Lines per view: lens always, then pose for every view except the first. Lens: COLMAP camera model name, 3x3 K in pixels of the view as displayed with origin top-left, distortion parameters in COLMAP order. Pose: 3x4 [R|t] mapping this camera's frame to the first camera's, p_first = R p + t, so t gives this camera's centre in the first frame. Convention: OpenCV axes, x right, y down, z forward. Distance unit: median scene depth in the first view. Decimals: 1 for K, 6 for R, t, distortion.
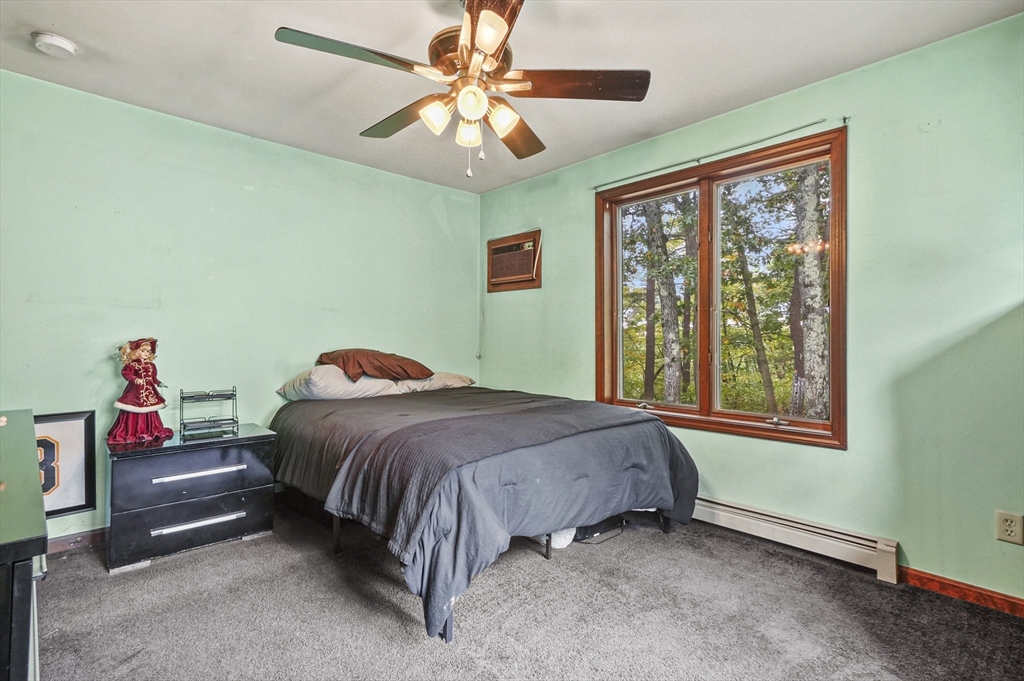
lens RADIAL K [[495.4, 0, 516.3], [0, 495.4, 342.4], [0, 0, 1]] dist [0.006591, 0.015592]
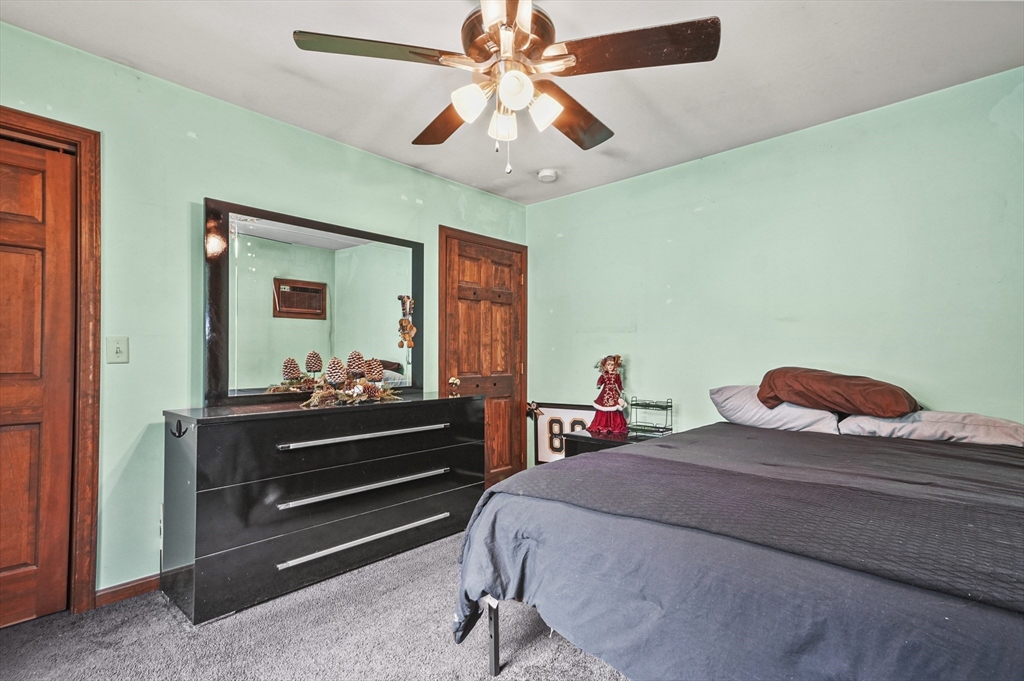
lens RADIAL K [[493.6, 0, 516.6], [0, 493.6, 347.1], [0, 0, 1]] dist [0.024777, 0.000561]
pose [[0.090575, -0.021197, -0.995664, 0.498161], [-0.001714, 0.999769, -0.021440, -0.001105], [0.995888, 0.003648, 0.090518, 0.590416]]
